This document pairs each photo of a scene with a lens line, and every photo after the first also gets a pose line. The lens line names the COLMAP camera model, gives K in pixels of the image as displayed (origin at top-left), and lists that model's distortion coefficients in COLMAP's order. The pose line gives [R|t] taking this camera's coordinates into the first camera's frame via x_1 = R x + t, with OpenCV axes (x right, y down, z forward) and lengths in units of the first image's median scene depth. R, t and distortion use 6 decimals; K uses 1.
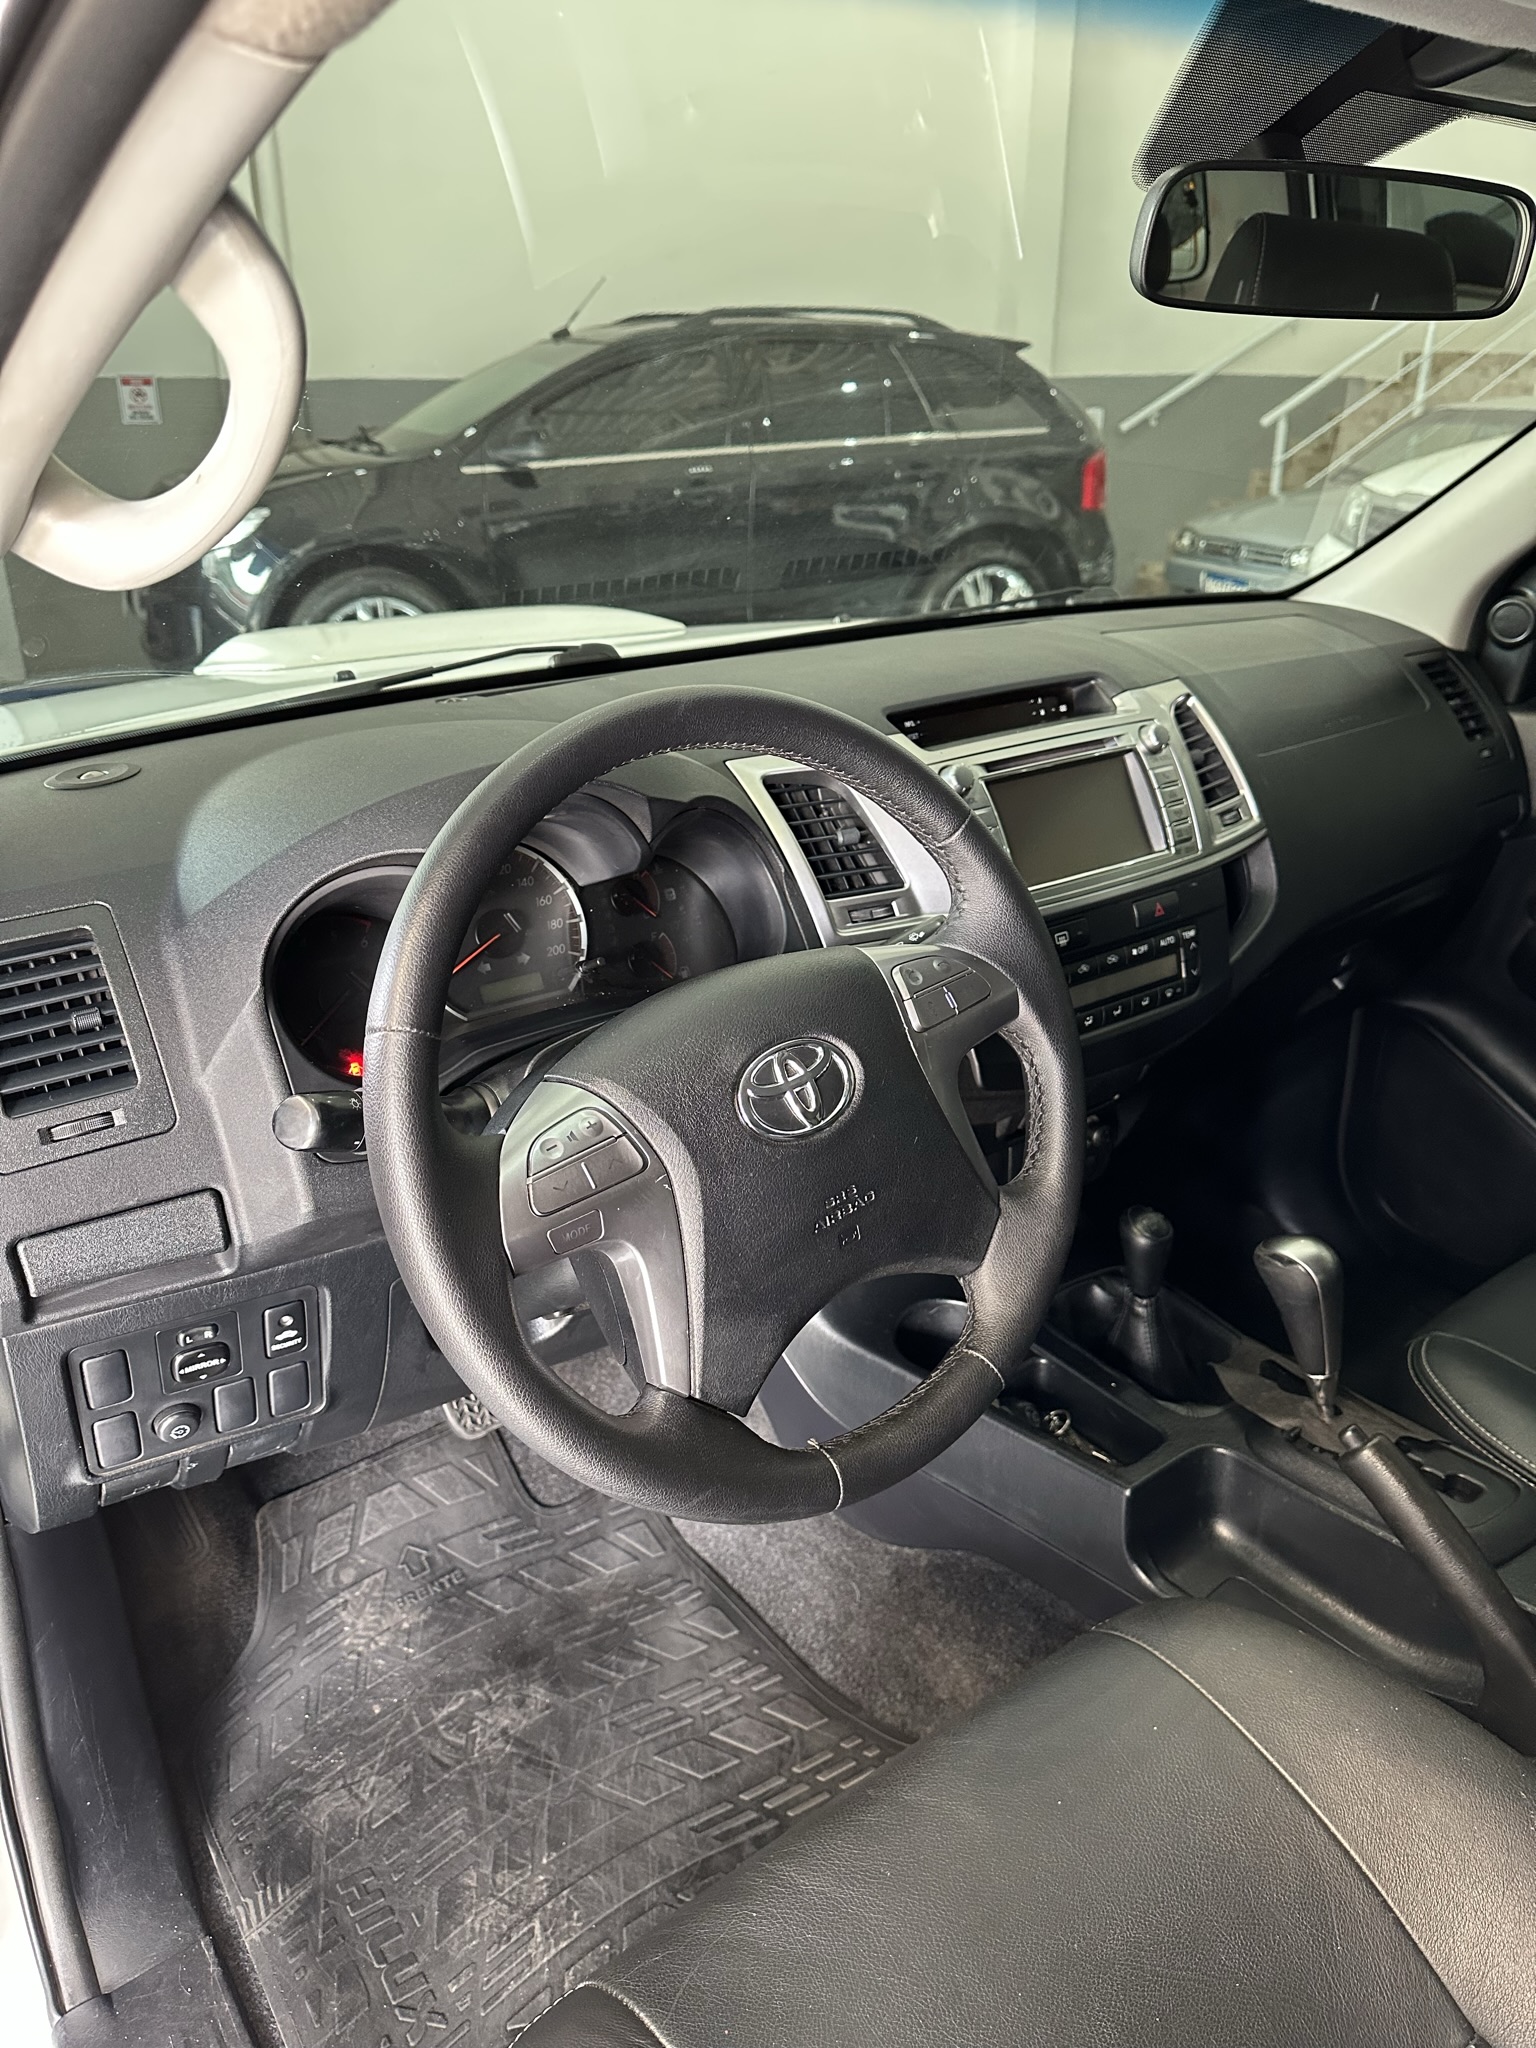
lens RADIAL K [[1442.0, 0, 764.5], [0, 1442.0, 1016.0], [0, 0, 1]] dist [0.080826, -0.069055]
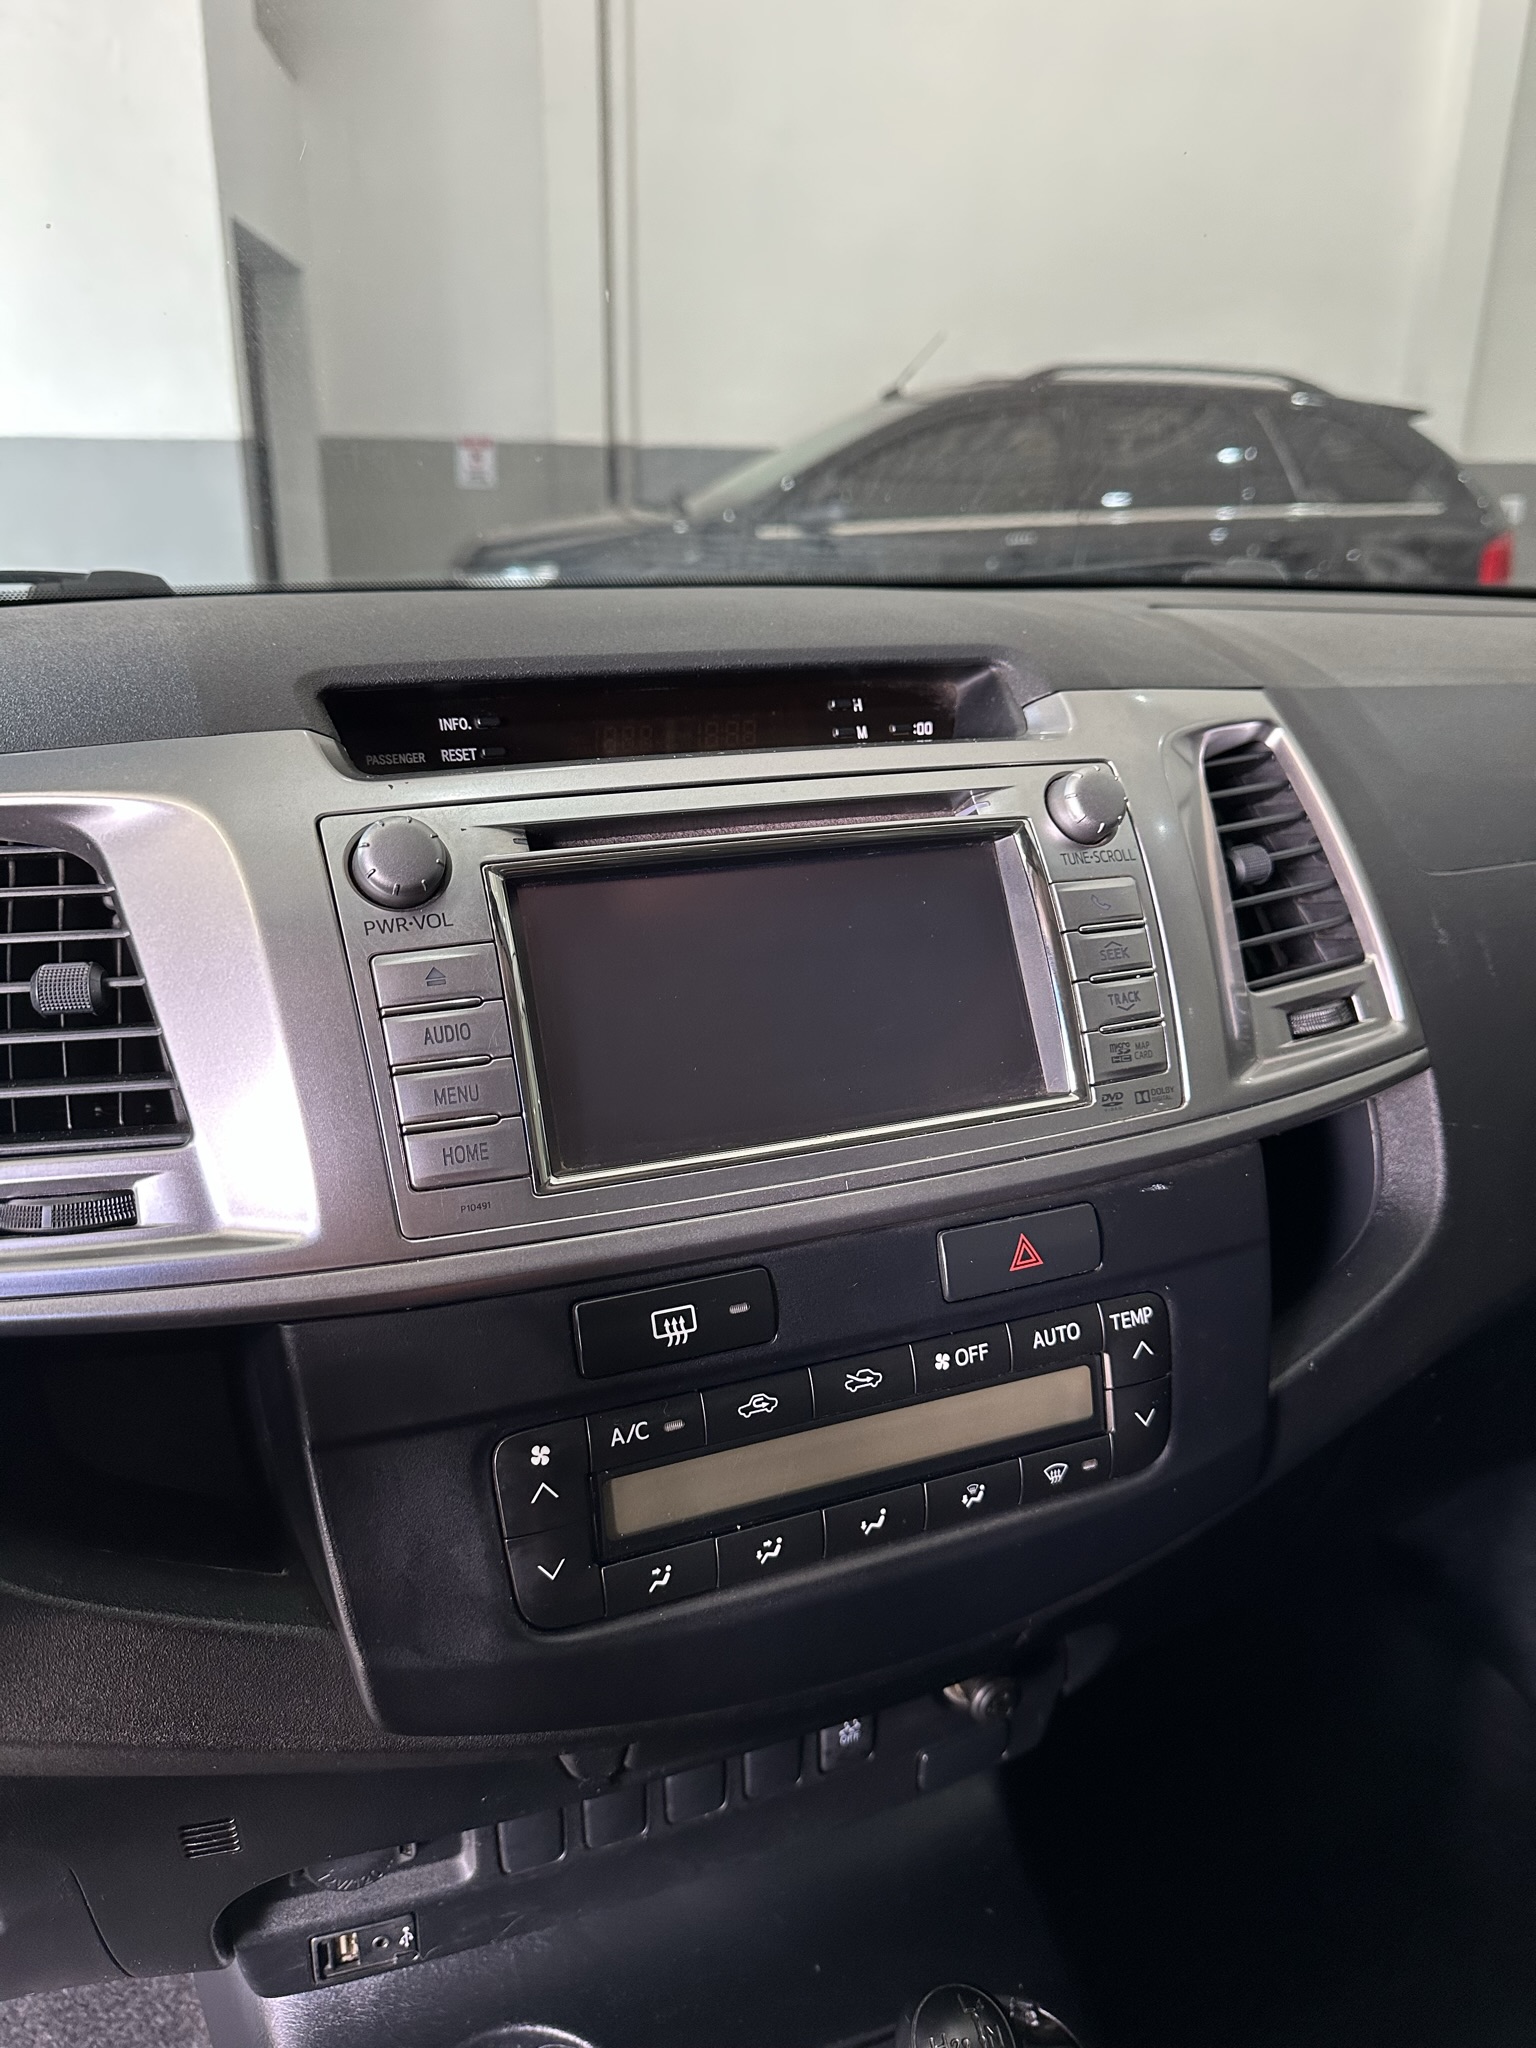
lens RADIAL K [[1442.0, 0, 764.5], [0, 1442.0, 1016.0], [0, 0, 1]] dist [0.080826, -0.069055]
pose [[0.967914, 0.099405, -0.230785, 0.266277], [-0.112652, 0.992619, -0.044917, -0.101851], [0.224617, 0.069474, 0.971967, 0.576083]]
